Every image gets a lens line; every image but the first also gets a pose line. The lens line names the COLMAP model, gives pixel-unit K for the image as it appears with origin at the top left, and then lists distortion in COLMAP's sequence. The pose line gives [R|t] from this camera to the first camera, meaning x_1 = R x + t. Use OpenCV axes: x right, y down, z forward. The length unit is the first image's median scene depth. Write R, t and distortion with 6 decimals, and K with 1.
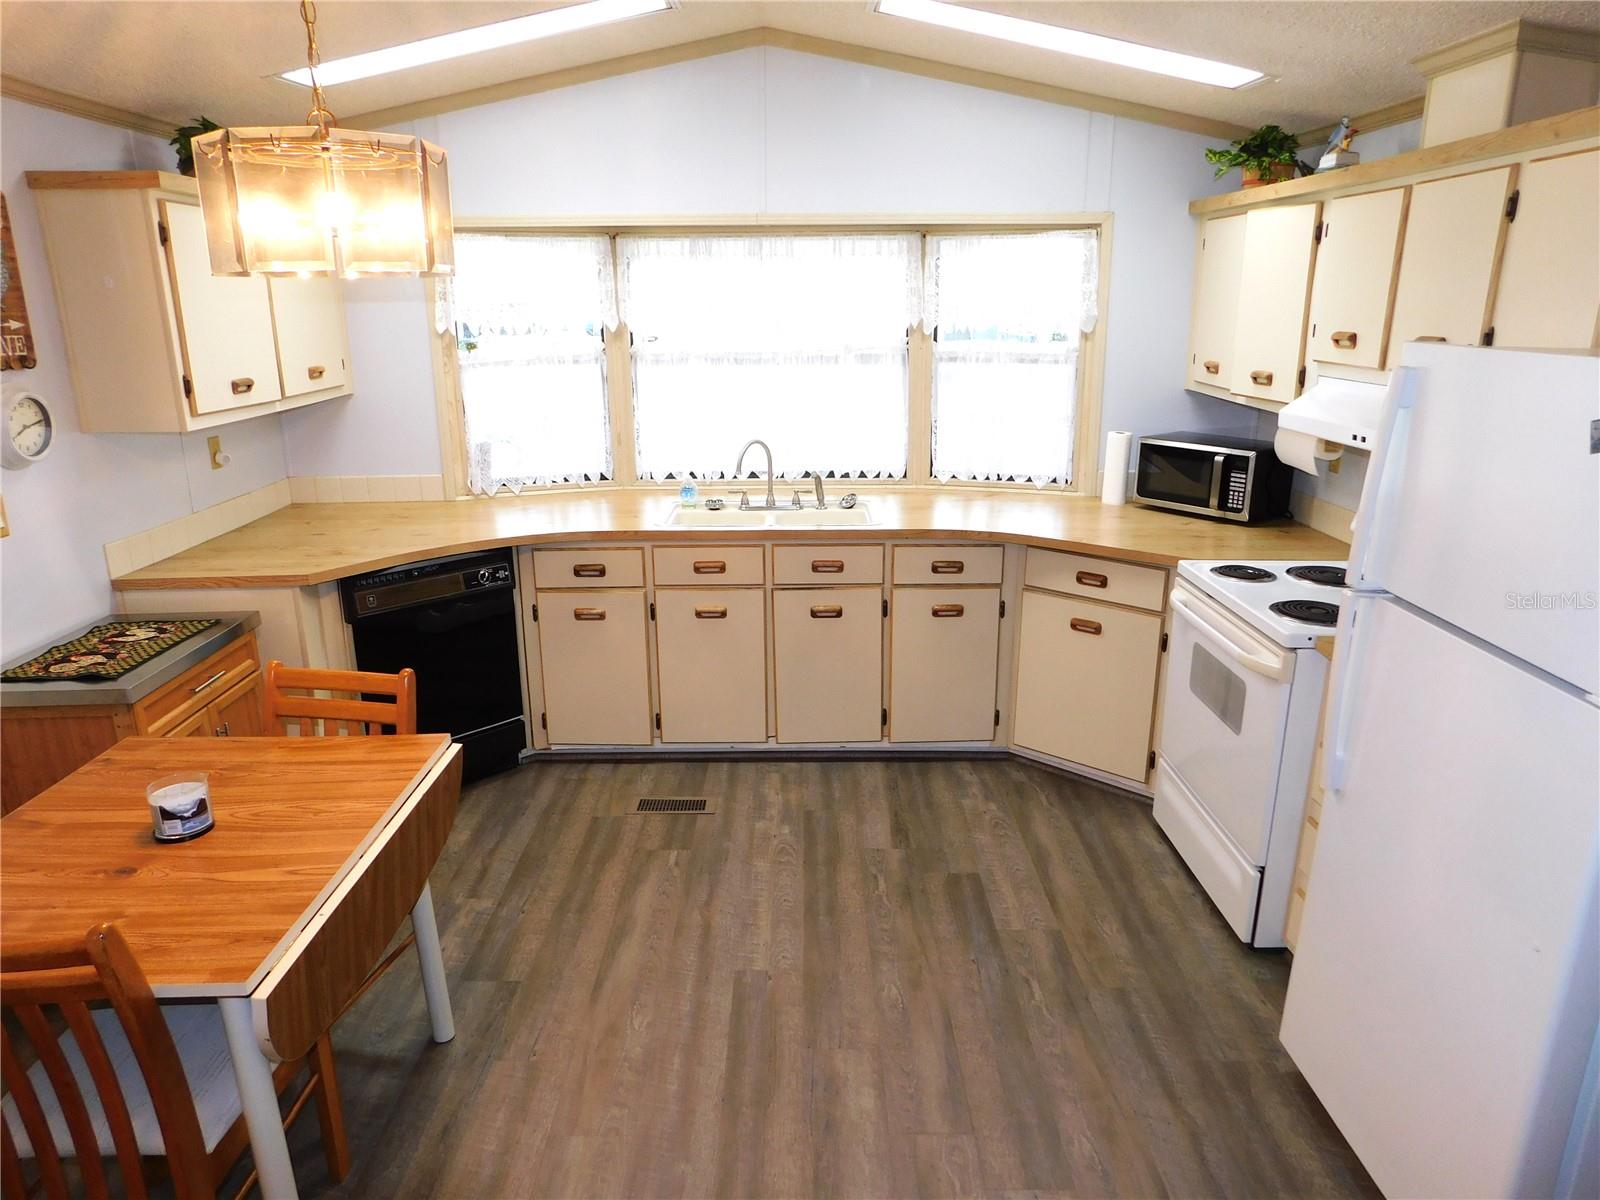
lens RADIAL K [[1062.8, 0, 800.0], [0, 1062.8, 600.0], [0, 0, 1]] dist [-0.072911, 0.063691]
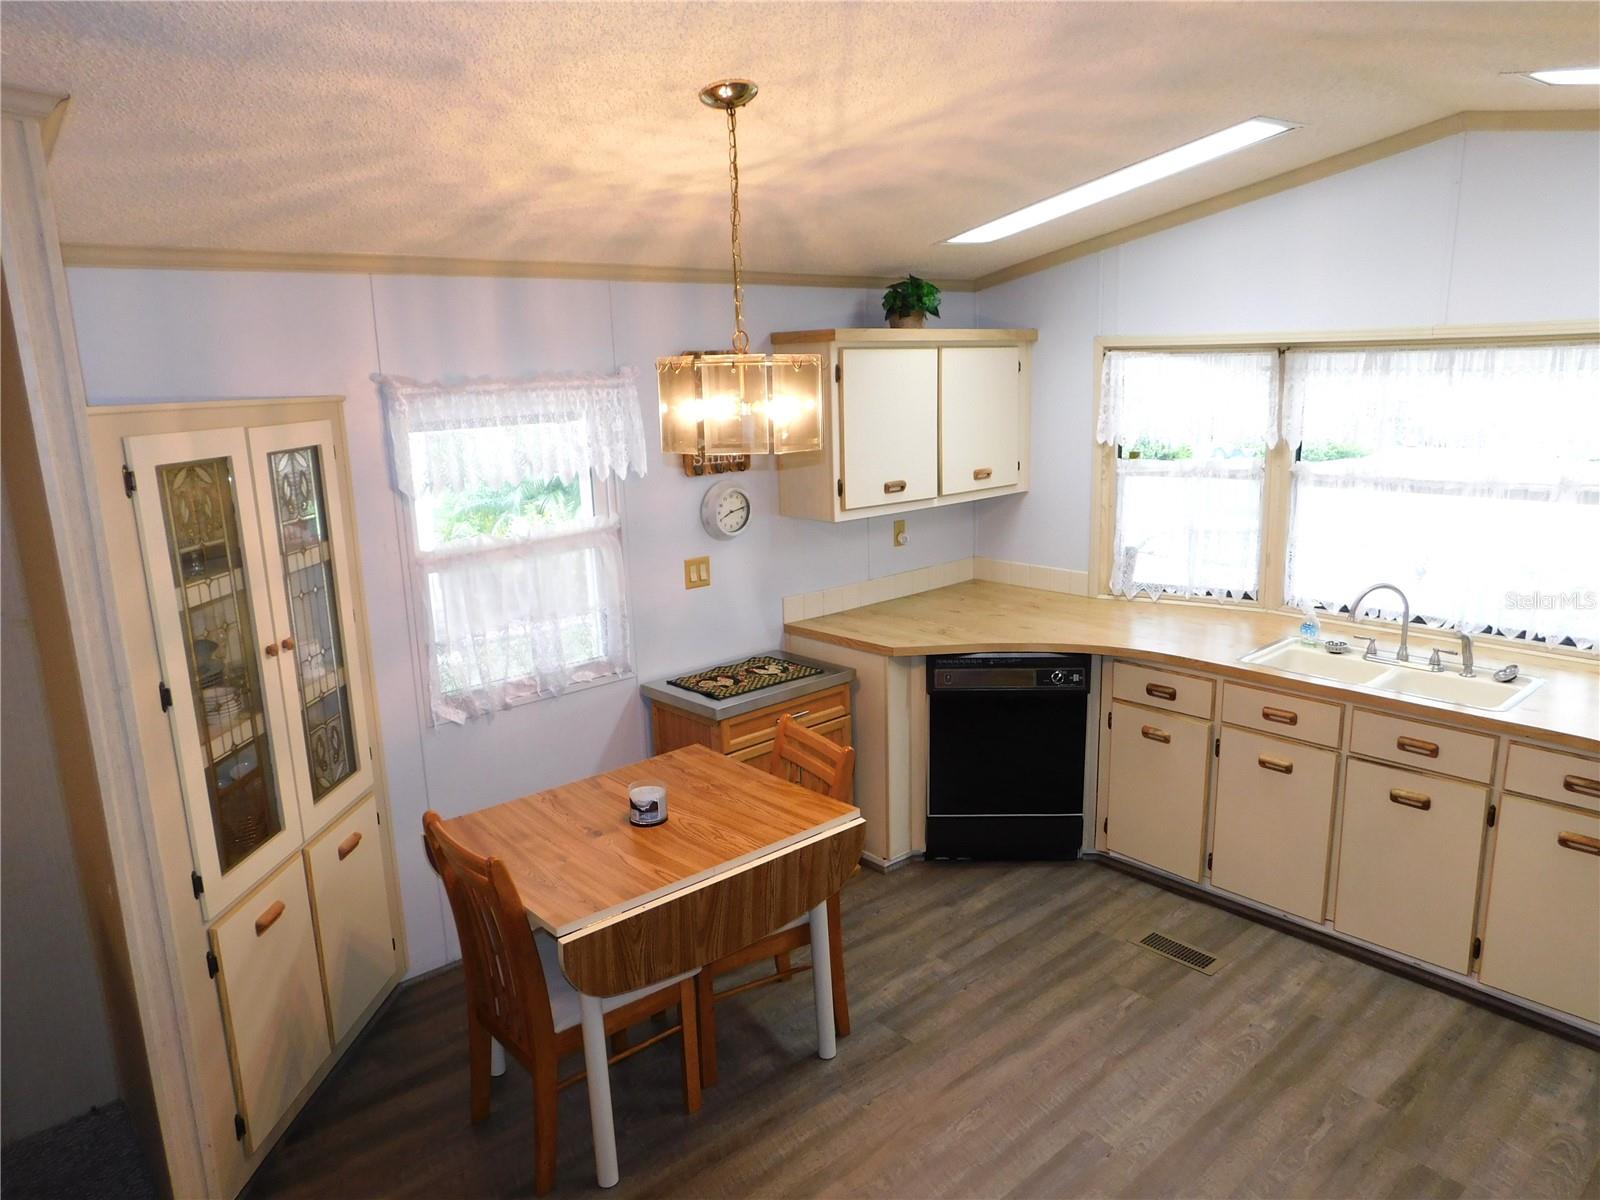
lens RADIAL K [[1062.8, 0, 800.0], [0, 1062.8, 600.0], [0, 0, 1]] dist [-0.072911, 0.063691]
pose [[0.659999, 0.150172, -0.736104, 0.295267], [-0.184869, 0.982153, 0.034613, -0.084390], [0.728165, 0.113239, 0.675982, 0.073785]]
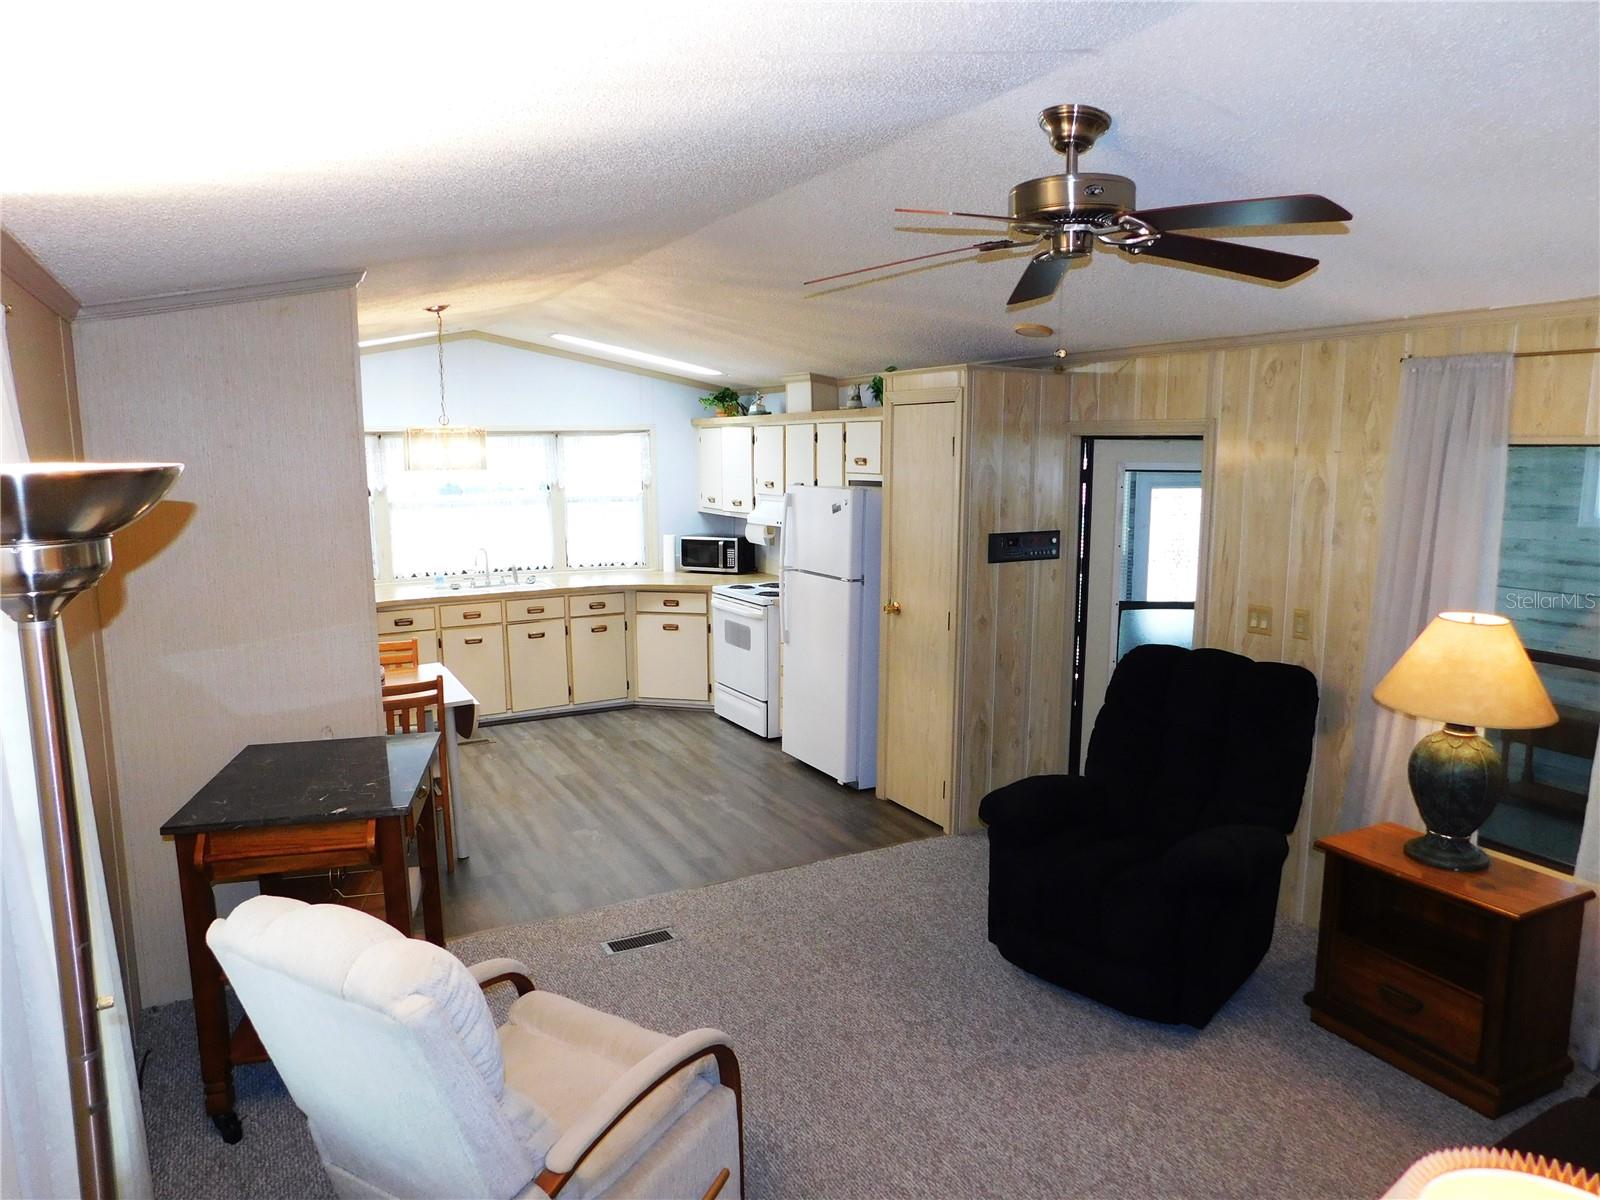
lens RADIAL K [[1062.8, 0, 800.0], [0, 1062.8, 600.0], [0, 0, 1]] dist [-0.072911, 0.063691]
pose [[0.881170, -0.070679, 0.467487, -0.438790], [0.133936, 0.985576, -0.103447, 0.208771], [-0.453432, 0.153768, 0.877926, -0.865120]]
